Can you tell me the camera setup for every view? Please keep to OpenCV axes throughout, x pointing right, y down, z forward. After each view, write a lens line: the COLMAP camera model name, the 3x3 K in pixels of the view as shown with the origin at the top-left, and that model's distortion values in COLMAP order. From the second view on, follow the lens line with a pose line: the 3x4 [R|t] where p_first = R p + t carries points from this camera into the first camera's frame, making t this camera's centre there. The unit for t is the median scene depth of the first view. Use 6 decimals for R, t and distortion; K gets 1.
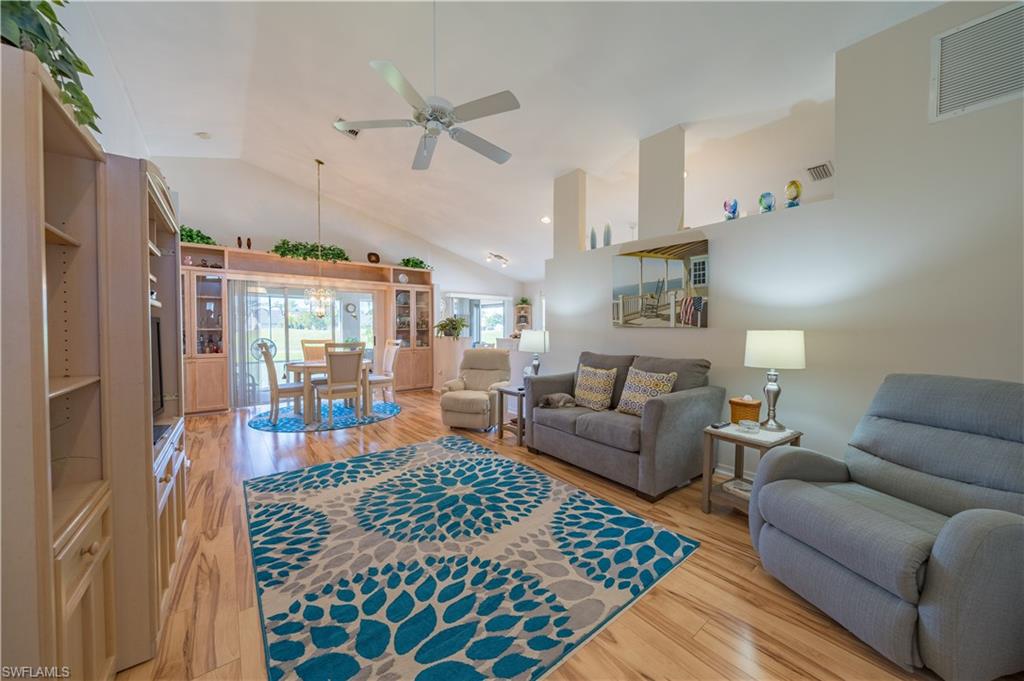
lens RADIAL K [[364.3, 0, 512.0], [0, 364.3, 340.5], [0, 0, 1]] dist [-0.000687, -0.000092]
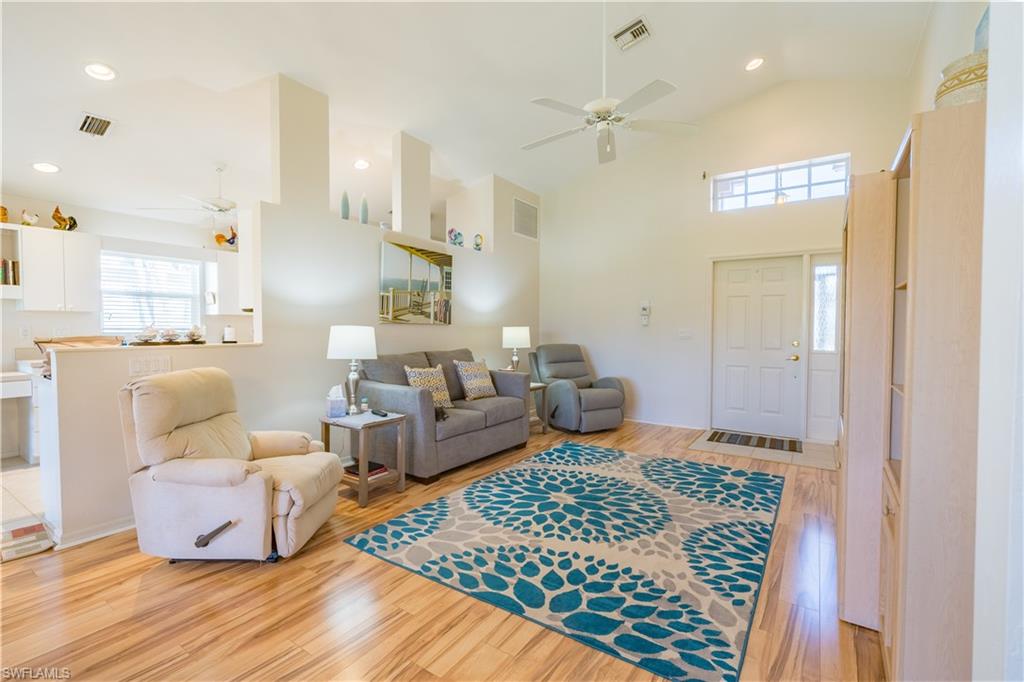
lens RADIAL K [[456.8, 0, 512.7], [0, 456.8, 344.6], [0, 0, 1]] dist [-0.000505, 0.000004]
pose [[-0.305187, -0.038020, 0.951533, -1.087290], [0.024983, 0.998539, 0.047911, -0.037795], [-0.951965, 0.038394, -0.303791, 1.319224]]
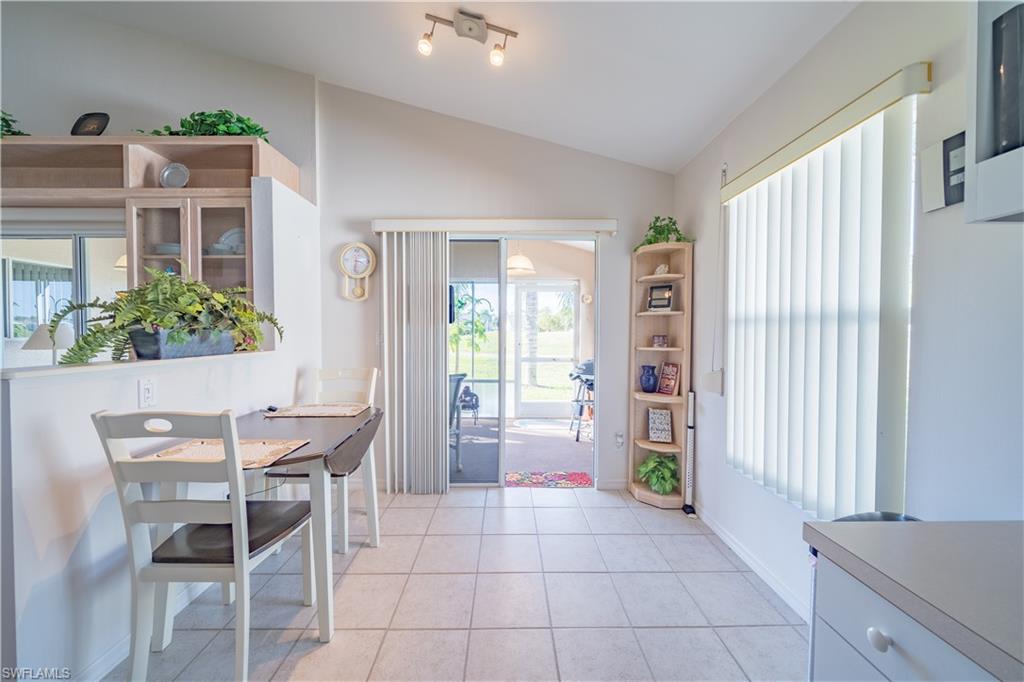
lens RADIAL K [[373.7, 0, 505.8], [0, 373.7, 334.6], [0, 0, 1]] dist [-0.001908, -0.000134]
pose [[0.788711, 0.009622, -0.614689, 0.340010], [-0.021250, 0.999707, -0.011616, -0.061062], [0.614397, 0.022224, 0.788684, 2.086711]]
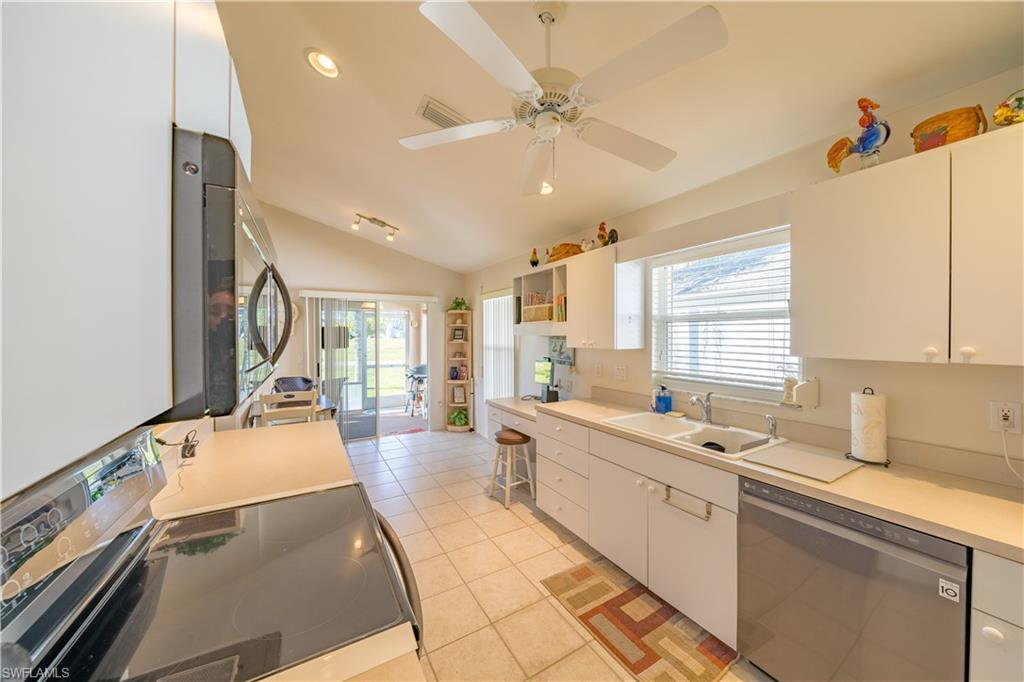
lens RADIAL K [[350.1, 0, 512.0], [0, 350.1, 341.0], [0, 0, 1]] dist [-0.004302, -0.000350]
pose [[0.991107, -0.001535, -0.133059, 0.586671], [0.000070, 0.999939, -0.011009, -0.115724], [0.133068, 0.010902, 0.991047, 1.290979]]
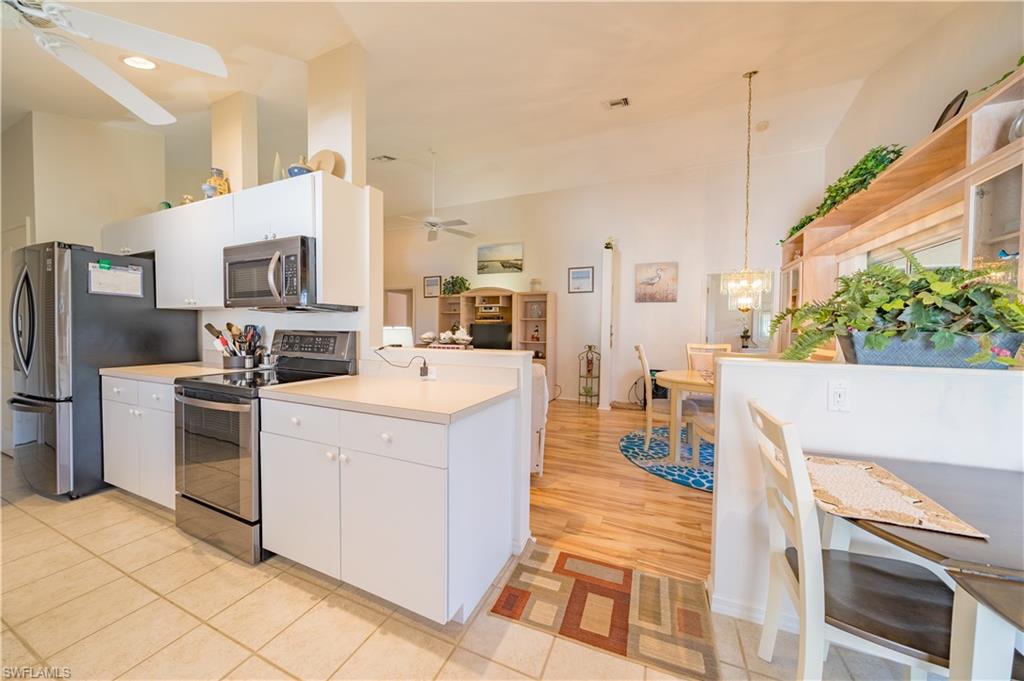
lens RADIAL K [[350.1, 0, 512.0], [0, 350.1, 340.5], [0, 0, 1]] dist [-0.004302, -0.000350]
pose [[-0.882061, 0.007143, -0.471082, 0.243909], [-0.022302, 0.998131, 0.056893, -0.067775], [0.470608, 0.060689, -0.880253, 2.377571]]
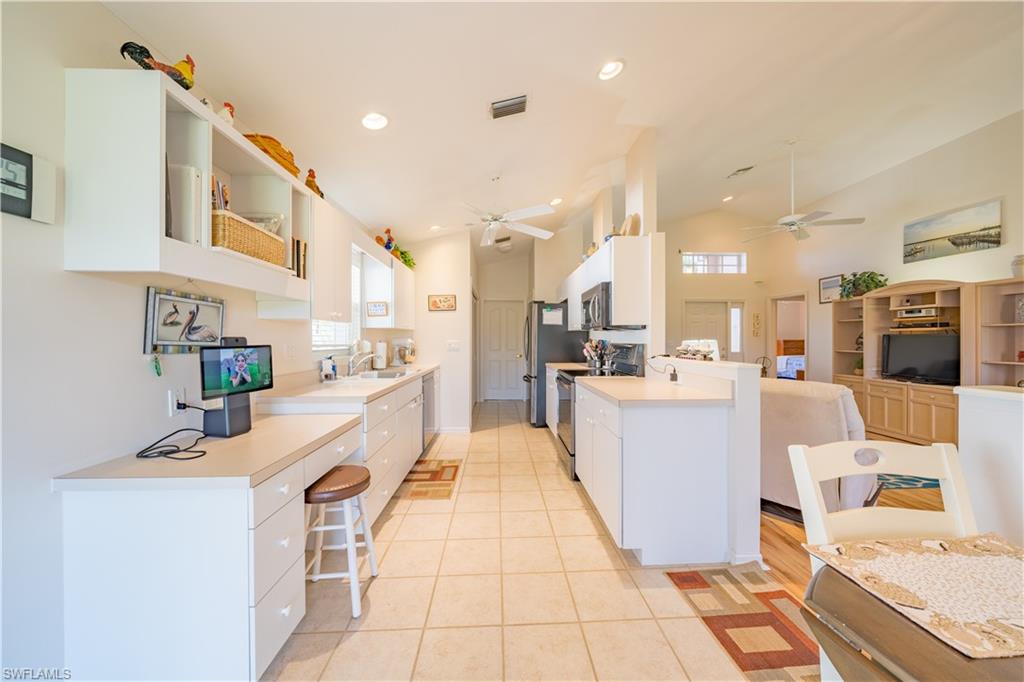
lens RADIAL K [[350.1, 0, 512.0], [0, 350.1, 341.0], [0, 0, 1]] dist [-0.004302, -0.000350]
pose [[-0.810593, -0.002020, 0.585607, -0.091180], [0.015718, 0.999559, 0.025204, -0.076717], [-0.585399, 0.029635, -0.810203, 2.582705]]
